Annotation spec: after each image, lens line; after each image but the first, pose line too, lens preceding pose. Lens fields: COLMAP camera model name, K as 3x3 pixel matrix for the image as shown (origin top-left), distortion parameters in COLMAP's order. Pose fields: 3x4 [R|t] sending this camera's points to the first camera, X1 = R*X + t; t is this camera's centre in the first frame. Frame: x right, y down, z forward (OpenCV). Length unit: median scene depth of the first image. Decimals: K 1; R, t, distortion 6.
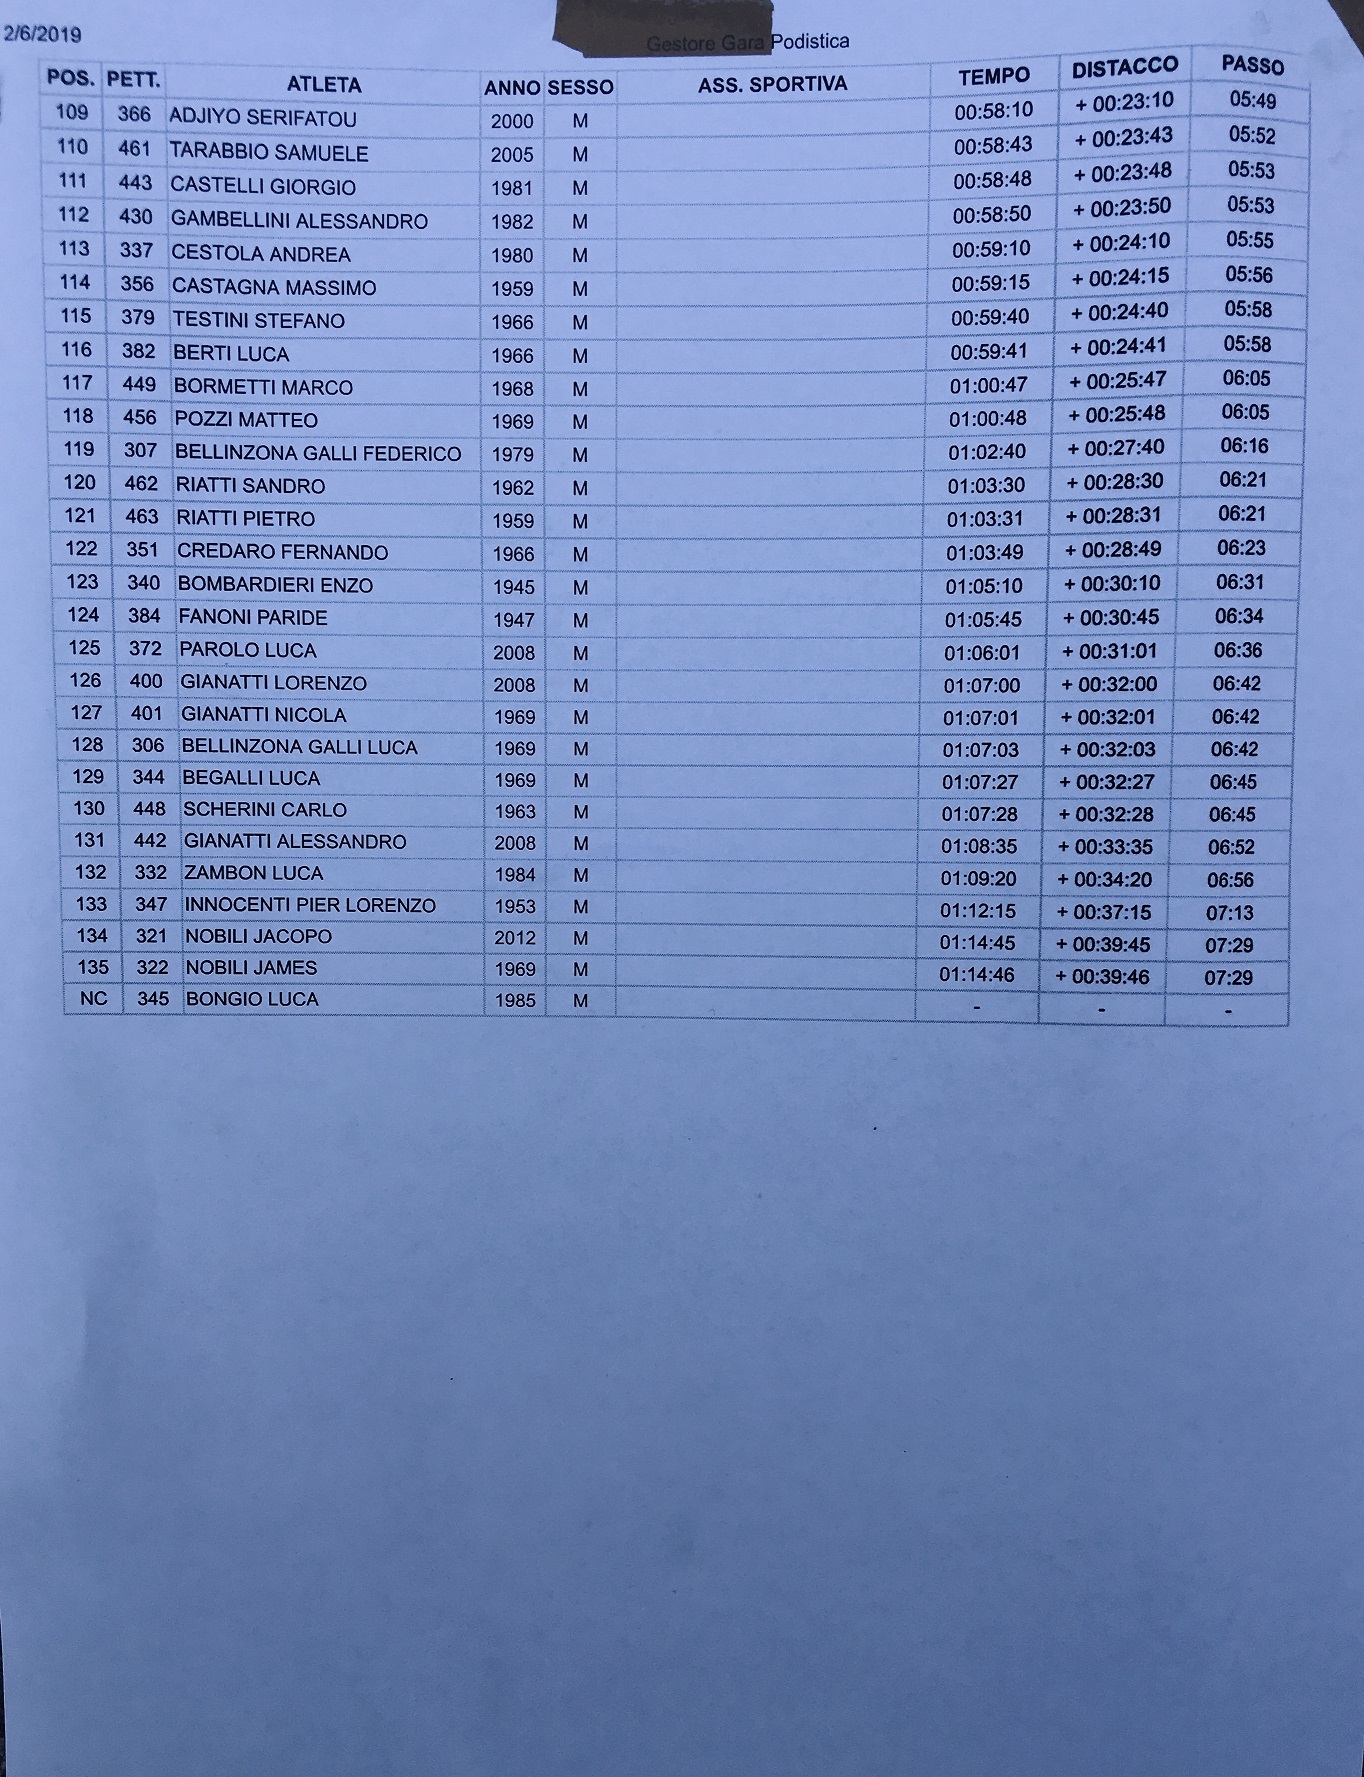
lens RADIAL K [[1569.1, 0, 682.0], [0, 1569.1, 888.5], [0, 0, 1]] dist [0.086136, -0.017171]
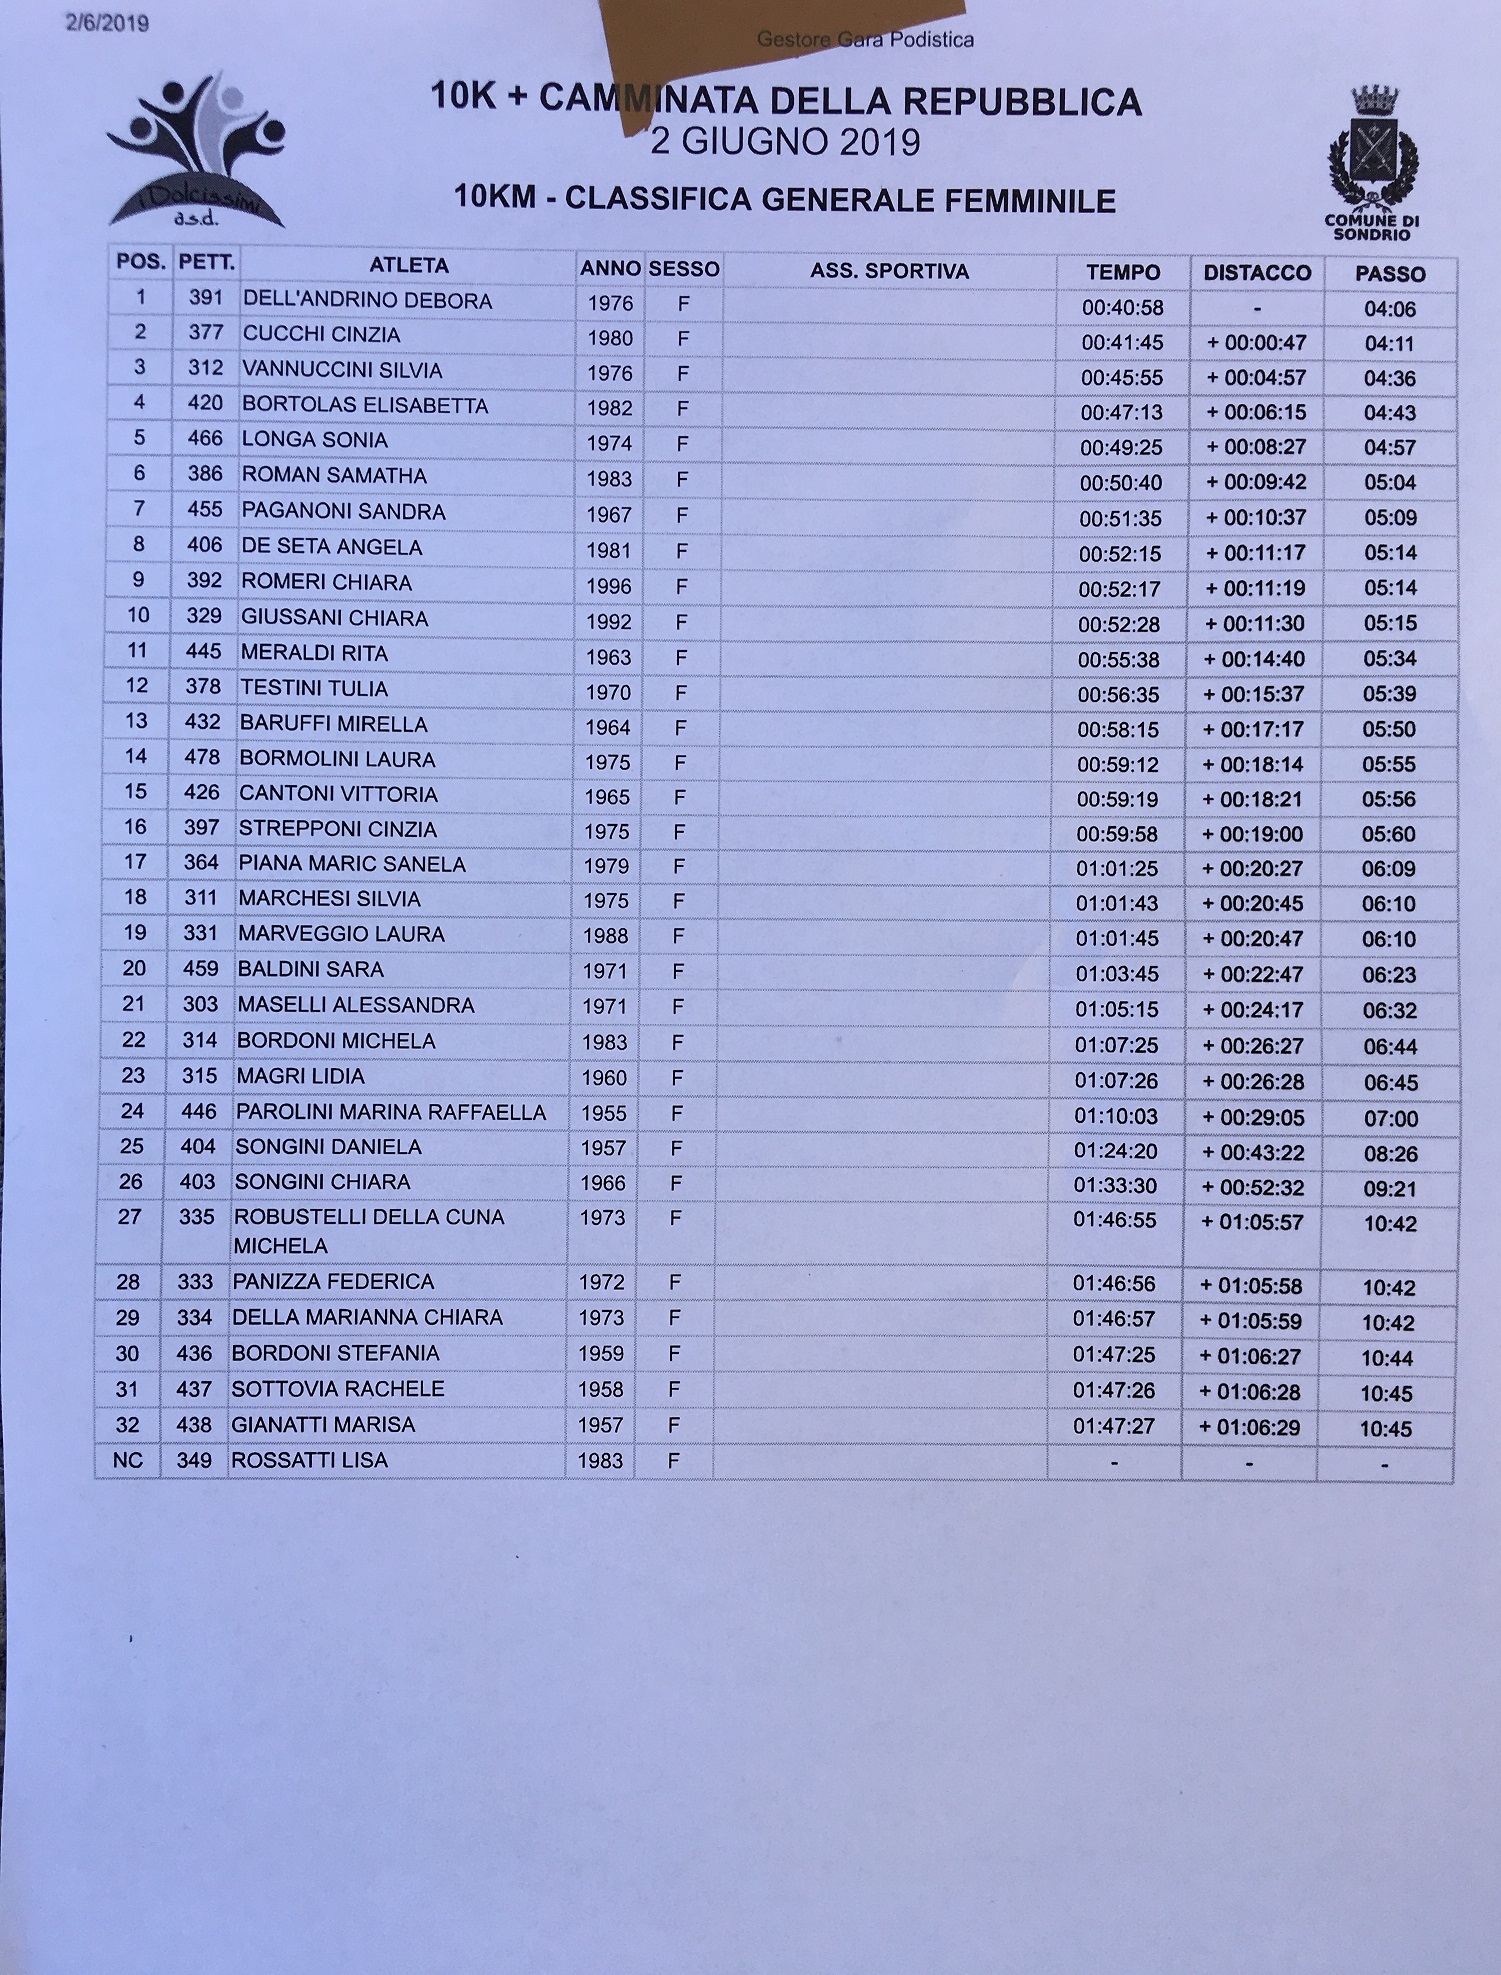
lens RADIAL K [[1736.7, 0, 828.4], [0, 1736.7, 958.8], [0, 0, 1]] dist [0.036956, 0.010469]
pose [[0.999744, 0.005328, 0.021981, 0.000554], [-0.004144, 0.998556, -0.053568, -0.146514], [-0.022235, 0.053463, 0.998322, -0.008323]]
